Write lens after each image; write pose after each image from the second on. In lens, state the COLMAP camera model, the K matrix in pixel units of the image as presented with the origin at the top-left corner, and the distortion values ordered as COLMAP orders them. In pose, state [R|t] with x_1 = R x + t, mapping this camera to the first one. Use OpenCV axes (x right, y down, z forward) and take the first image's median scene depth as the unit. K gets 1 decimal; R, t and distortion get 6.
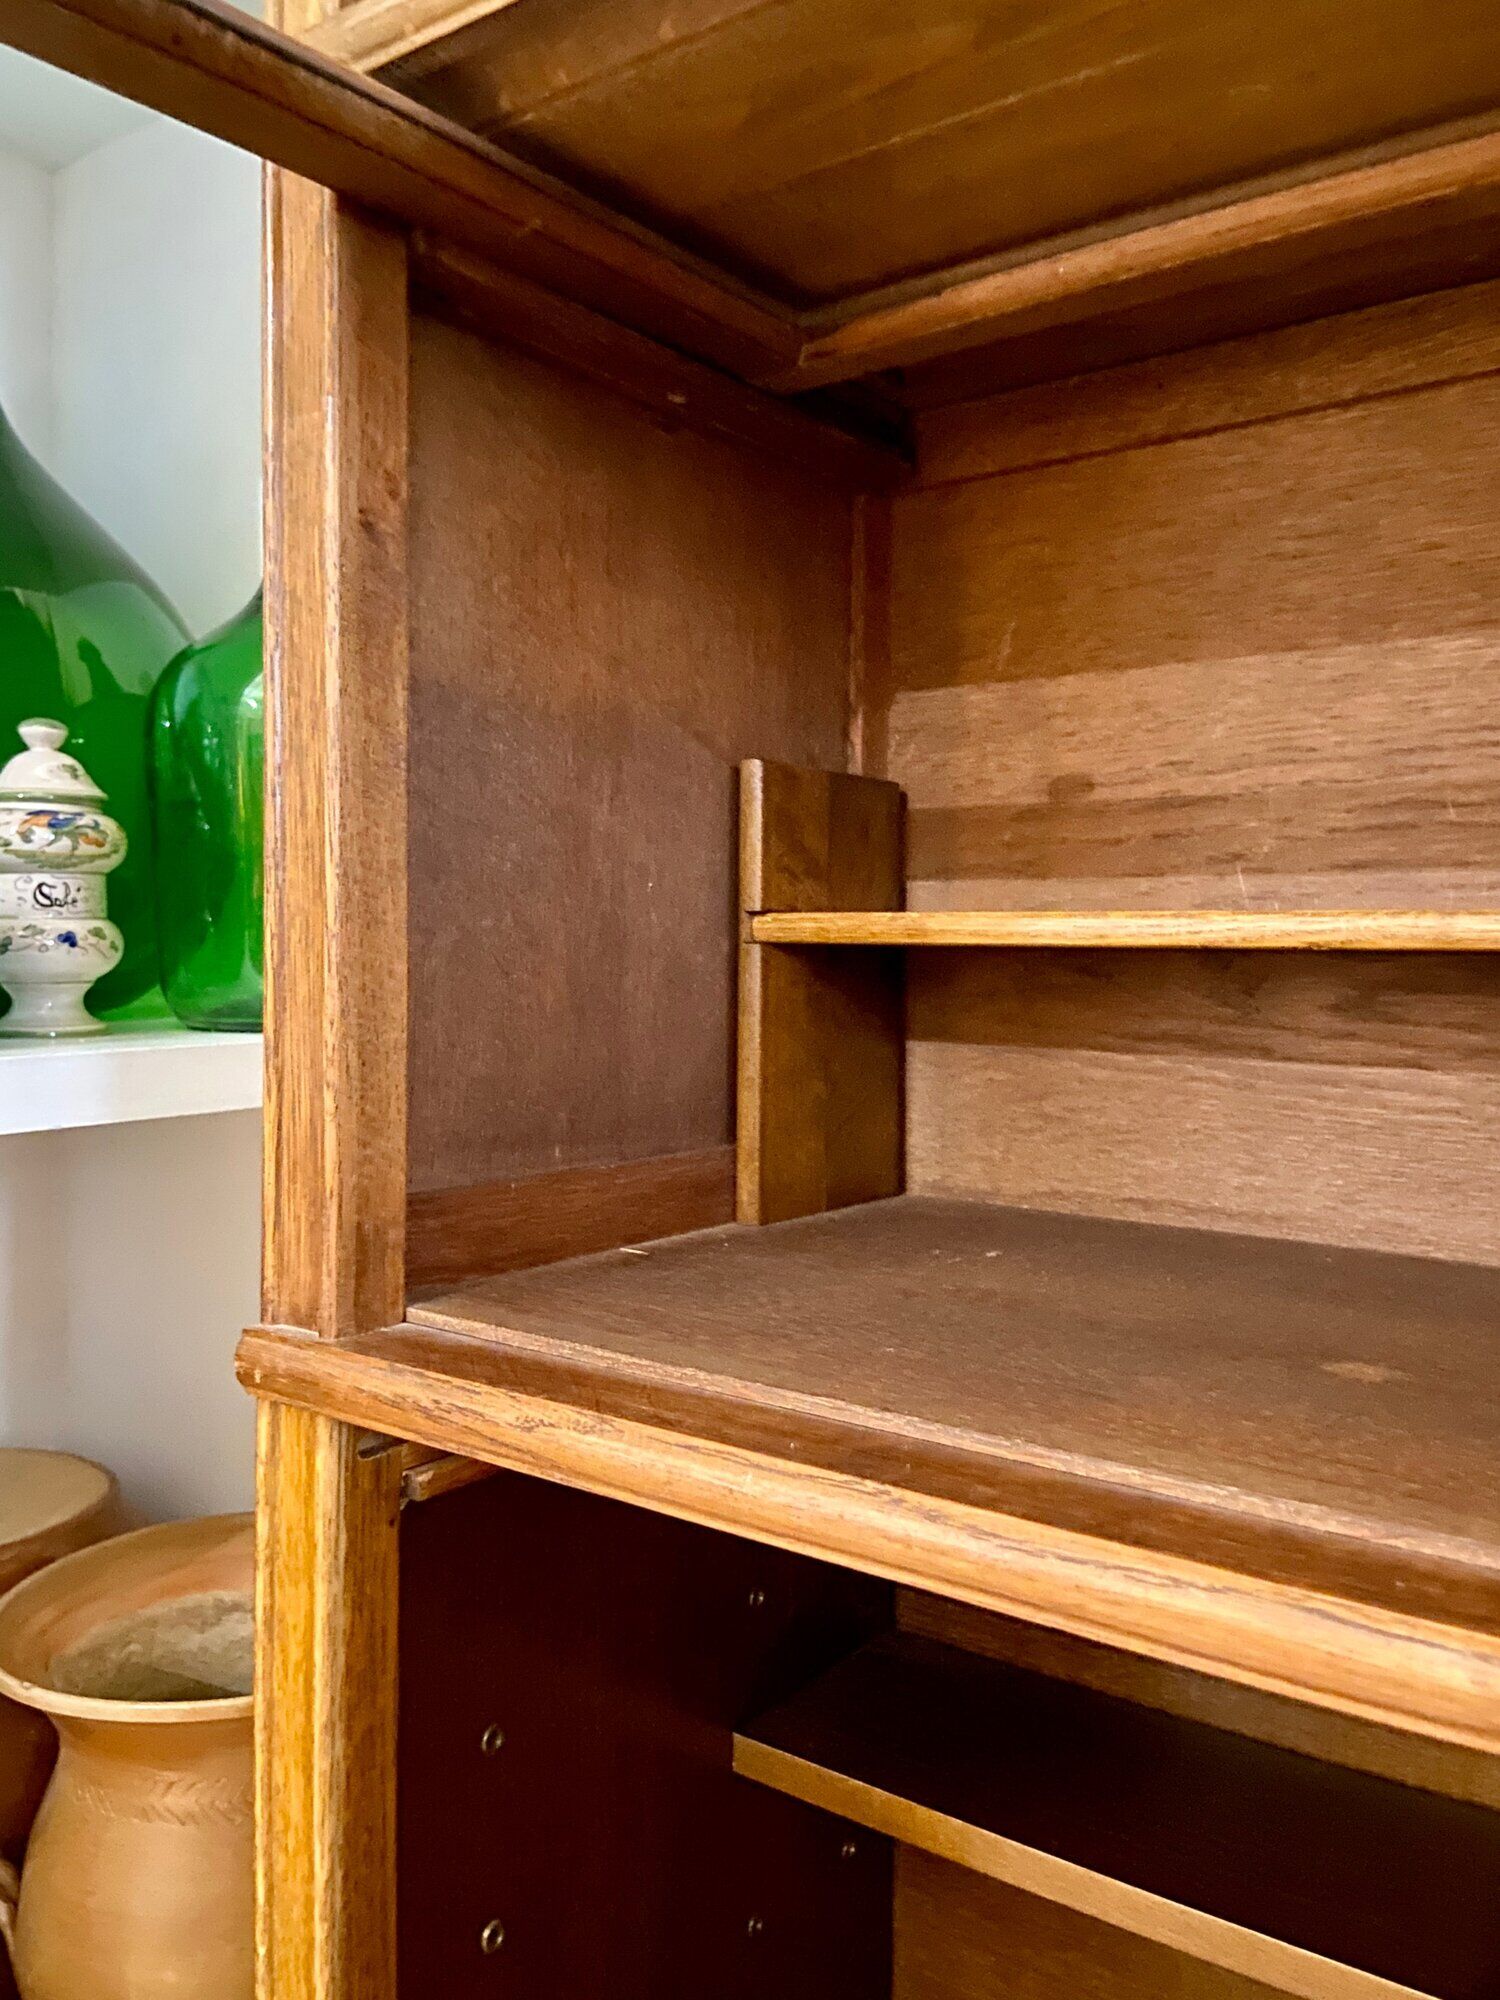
lens RADIAL K [[1584.2, 0, 757.1], [0, 1584.2, 990.2], [0, 0, 1]] dist [0.081837, -0.078392]
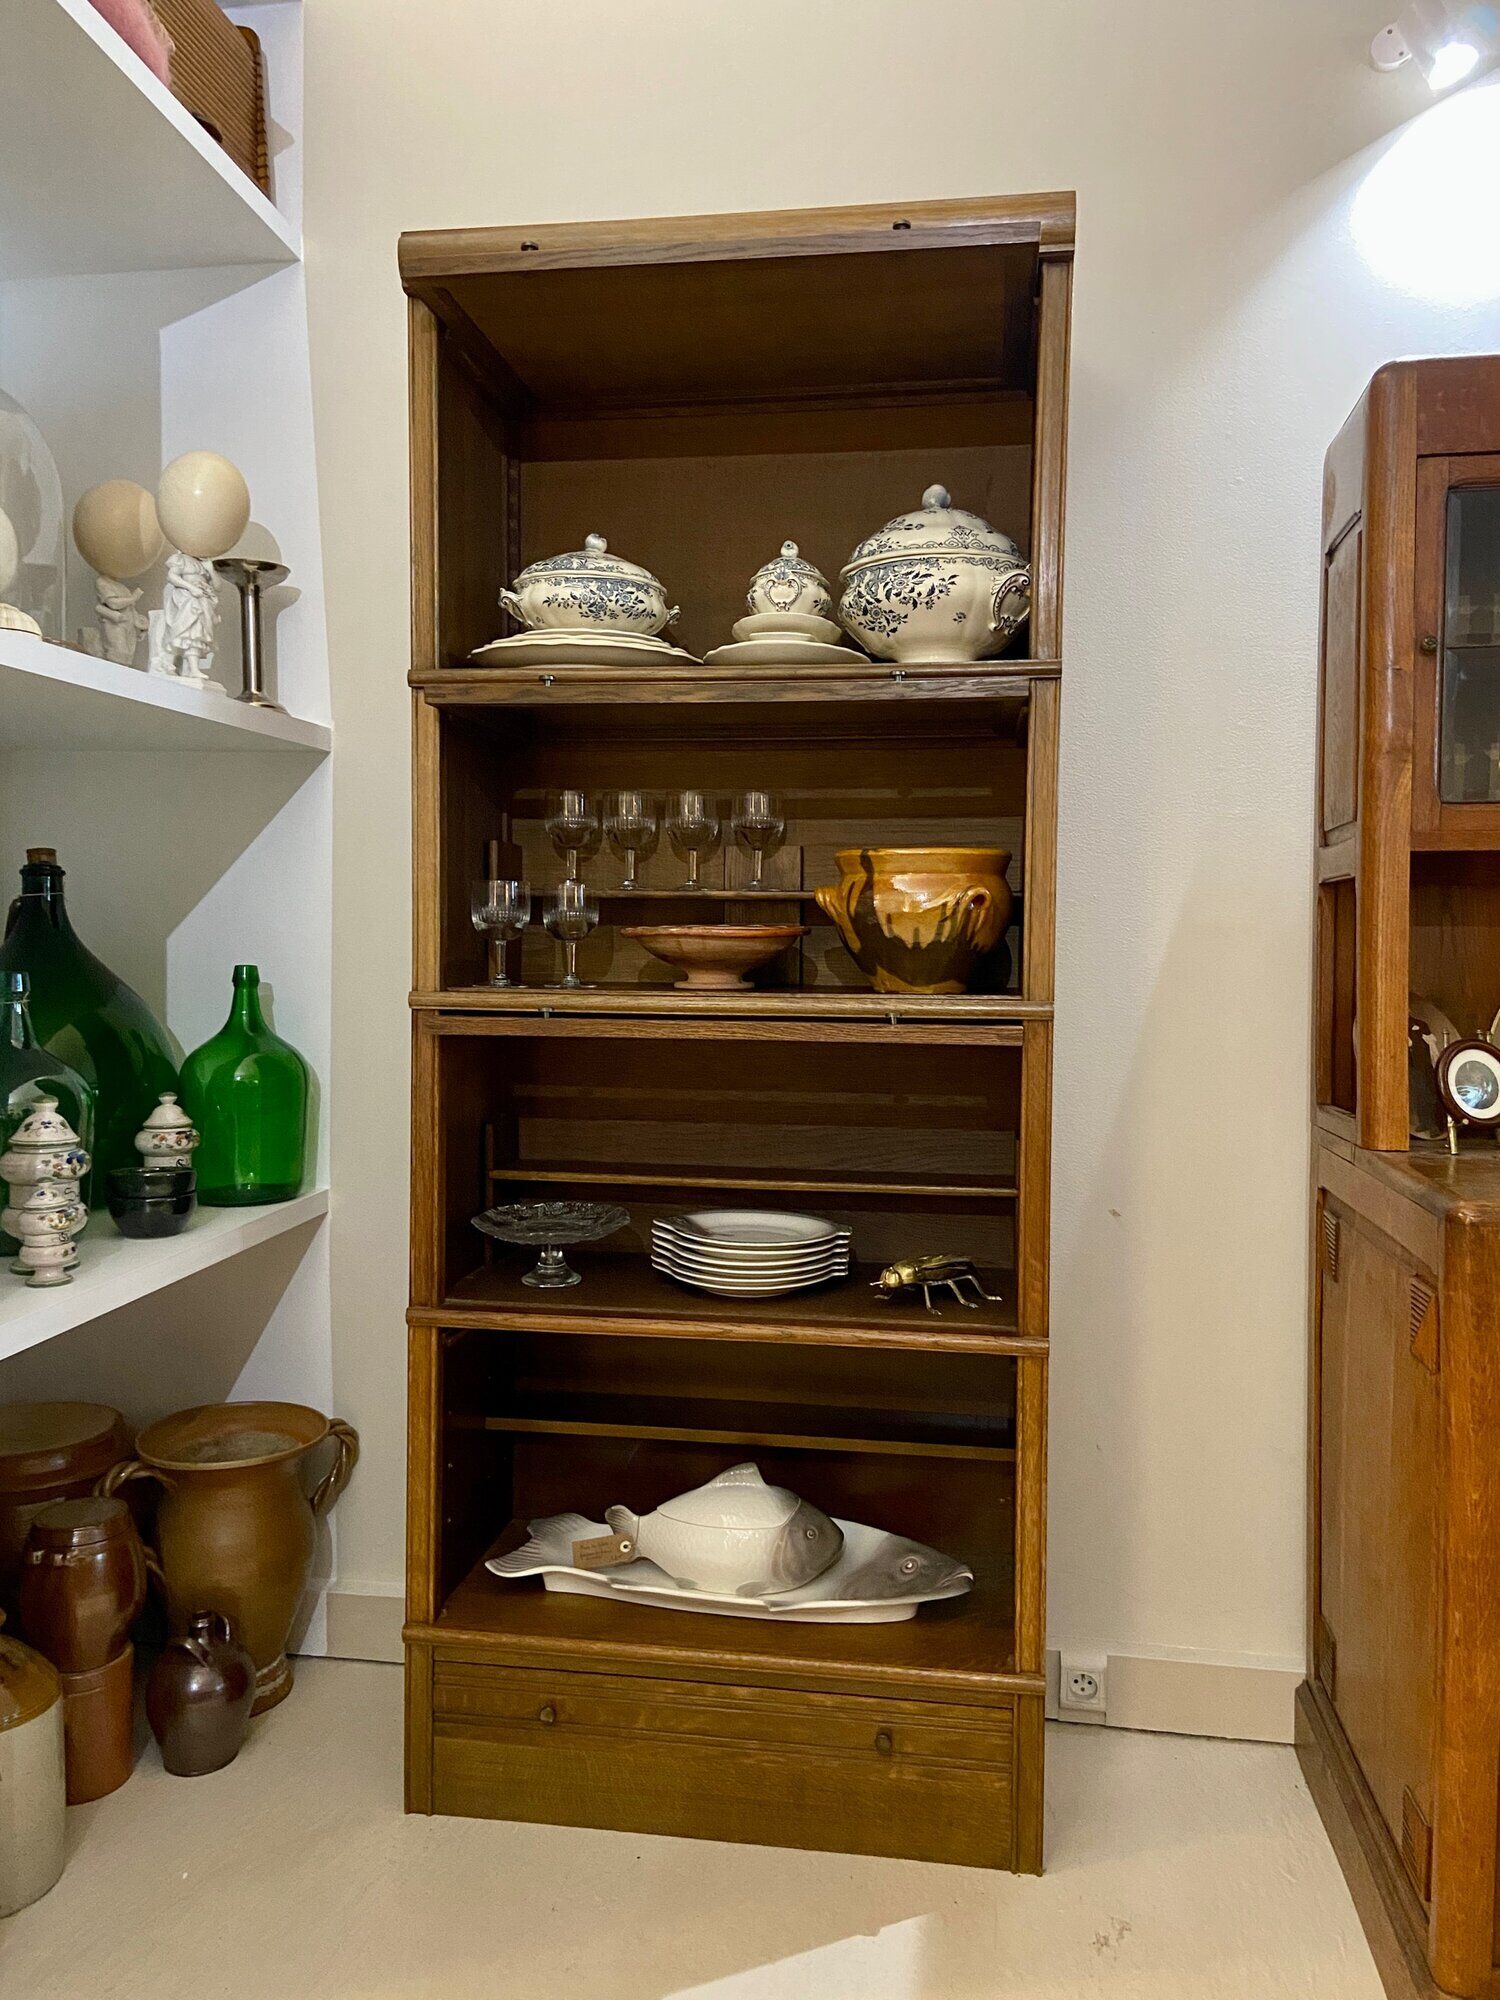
lens RADIAL K [[1505.0, 0, 752.8], [0, 1505.0, 992.3], [0, 0, 1]] dist [0.106064, -0.121469]
pose [[0.882273, -0.019641, 0.470328, -1.042230], [0.009281, 0.999661, 0.024335, -0.517202], [-0.470647, -0.017105, 0.882156, -2.131346]]
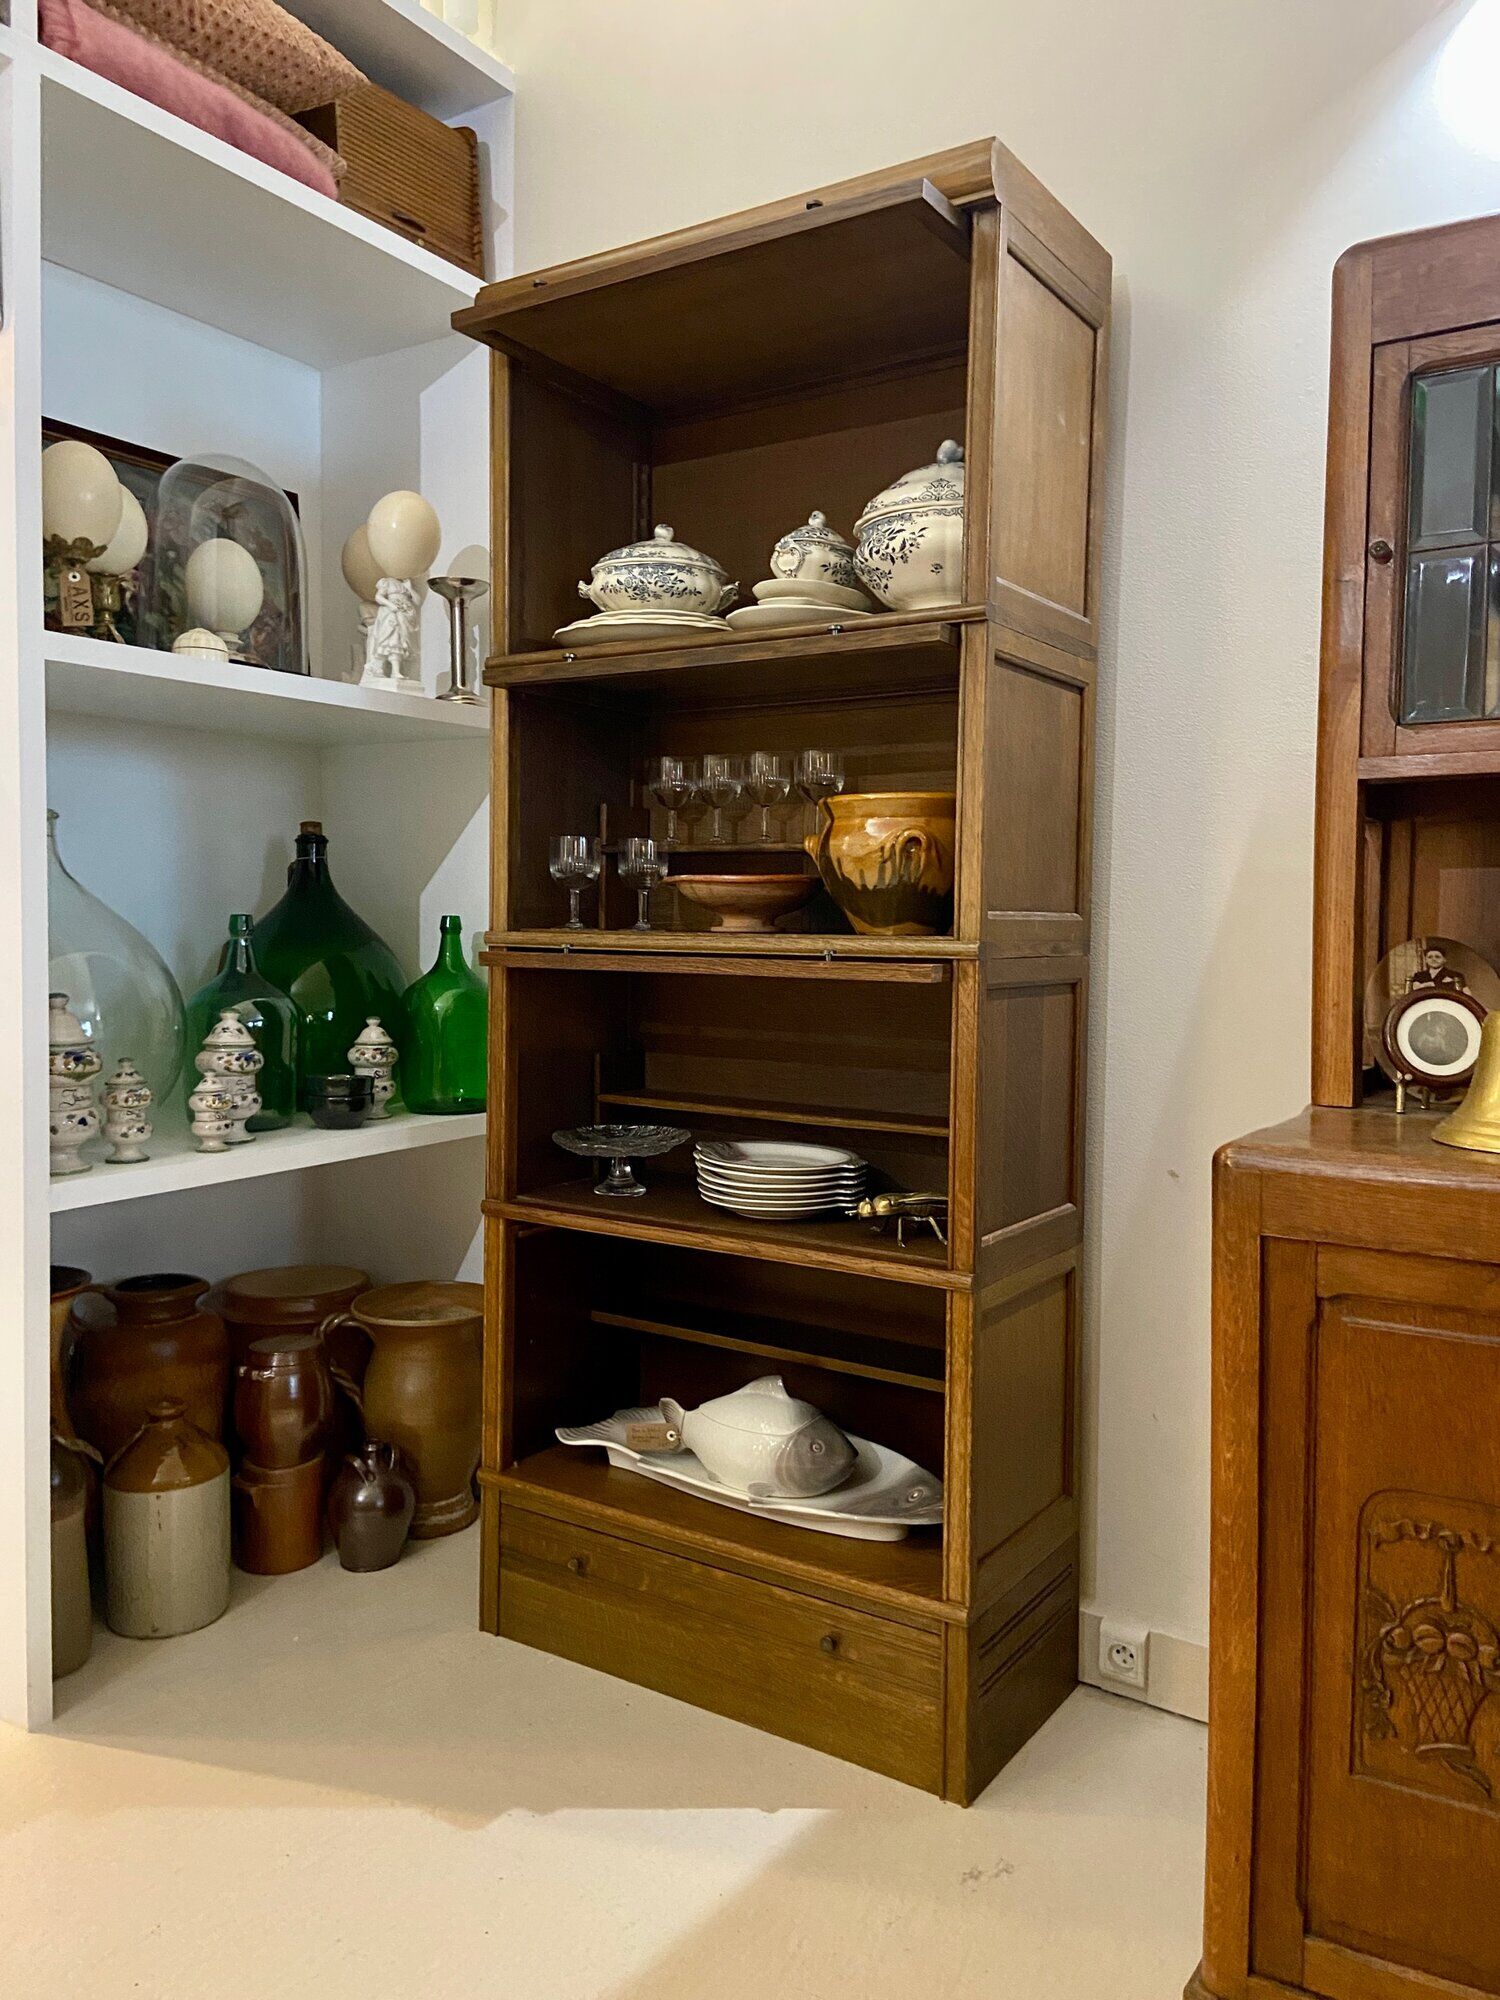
lens RADIAL K [[1505.0, 0, 751.6], [0, 1505.0, 978.1], [0, 0, 1]] dist [0.106064, -0.121469]
pose [[0.998319, 0.001506, 0.057934, 0.162053], [-0.002528, 0.999842, 0.017579, -0.407615], [-0.057898, -0.017696, 0.998166, -2.711278]]
